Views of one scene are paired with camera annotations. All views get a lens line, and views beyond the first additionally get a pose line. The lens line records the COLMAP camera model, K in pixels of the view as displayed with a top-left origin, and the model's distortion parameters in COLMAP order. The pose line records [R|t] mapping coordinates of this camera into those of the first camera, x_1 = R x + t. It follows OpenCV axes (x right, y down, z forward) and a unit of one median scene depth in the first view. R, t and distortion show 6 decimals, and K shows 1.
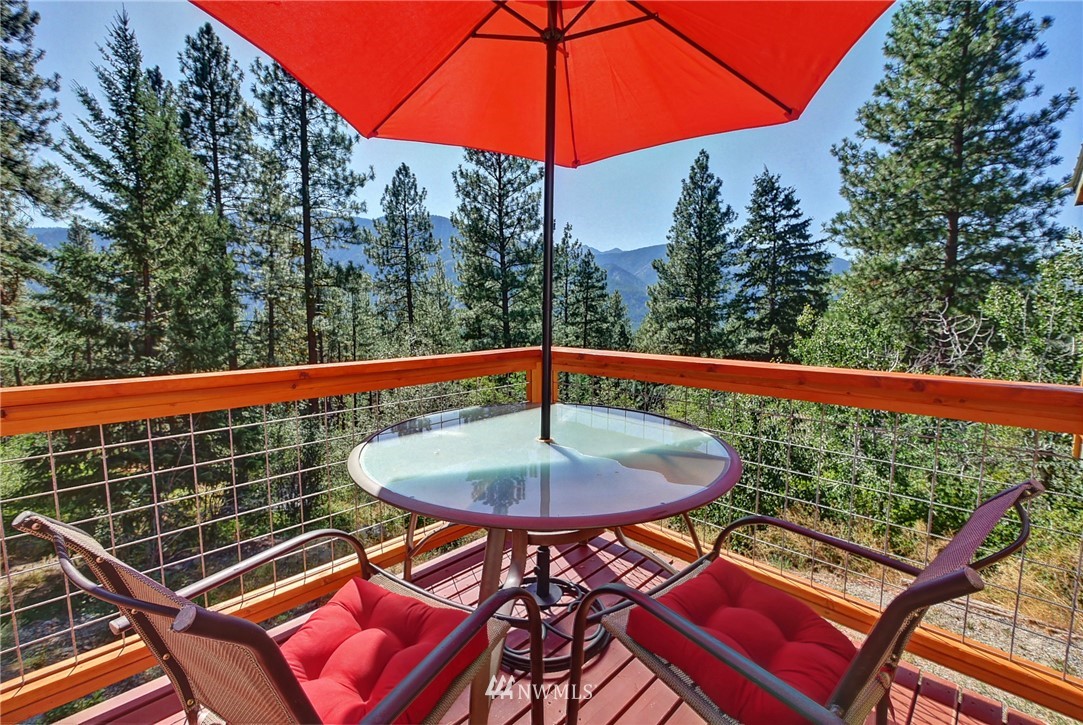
lens RADIAL K [[447.0, 0, 540.0], [0, 447.0, 354.3], [0, 0, 1]] dist [-0.007294, -0.000248]
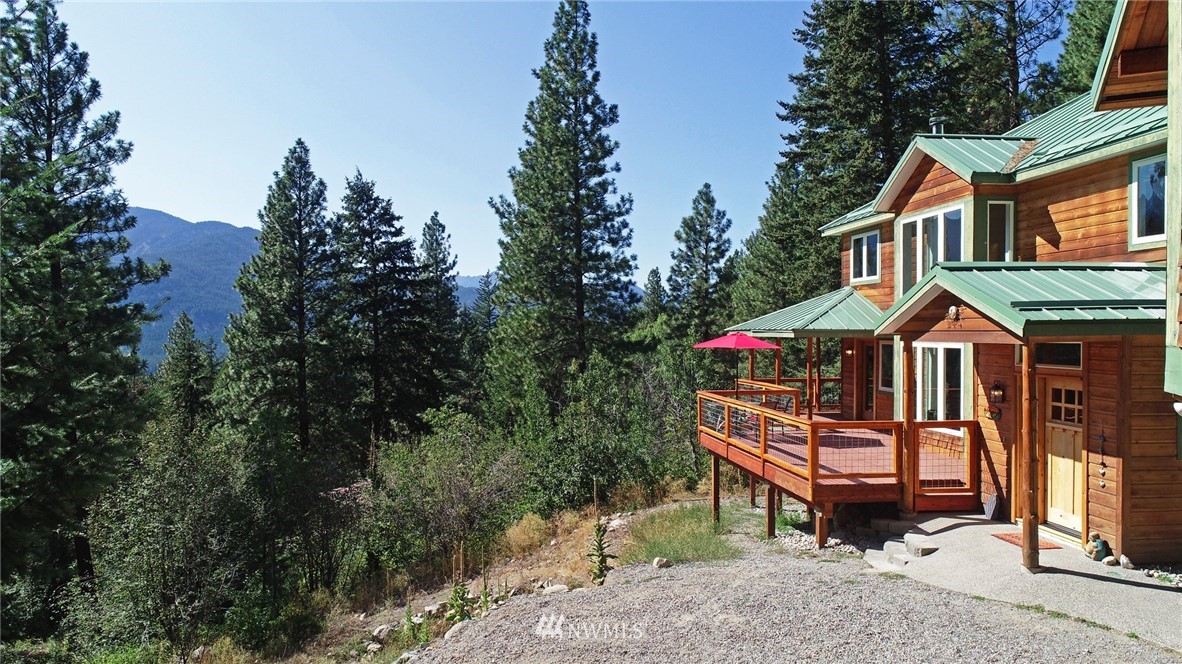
lens RADIAL K [[790.2, 0, 590.7], [0, 790.2, 337.6], [0, 0, 1]] dist [-0.001891, -0.001093]
pose [[0.593578, -0.012114, 0.804685, -0.523840], [0.082899, 0.995488, -0.046165, -0.020457], [-0.800495, 0.094110, 0.591904, -0.204084]]
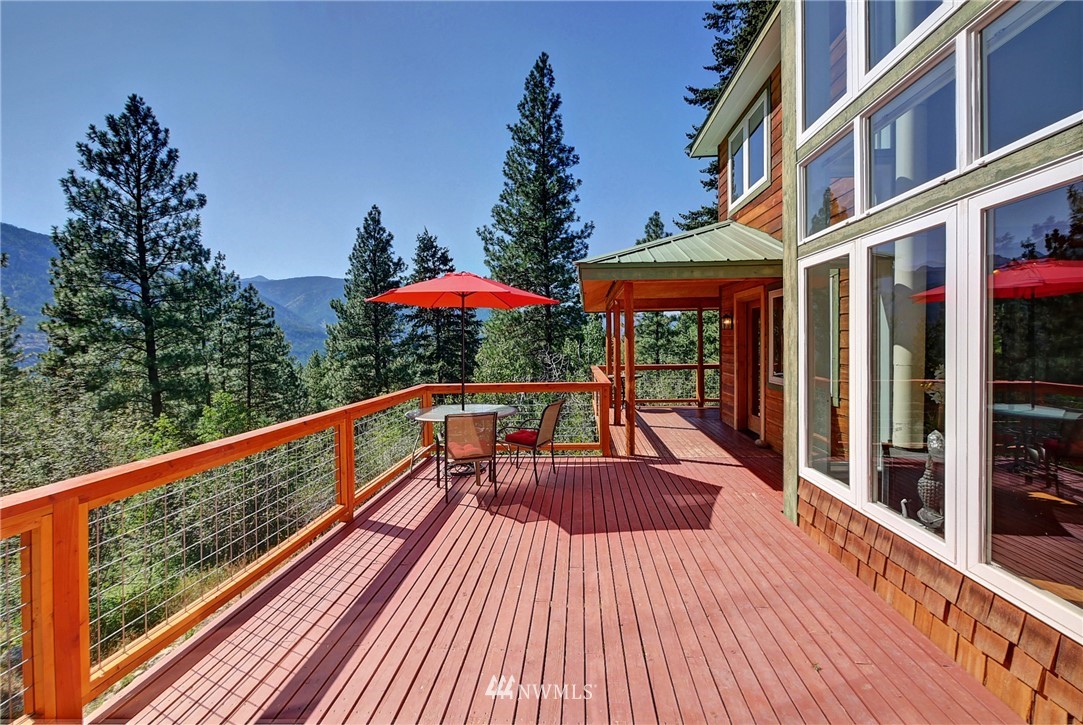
lens RADIAL K [[447.0, 0, 547.7], [0, 447.0, 348.7], [0, 0, 1]] dist [-0.007294, -0.000248]
pose [[0.738547, -0.021205, 0.673869, -0.086539], [0.081539, 0.994978, -0.058055, -0.000671], [-0.669253, 0.097823, 0.736567, -0.092200]]
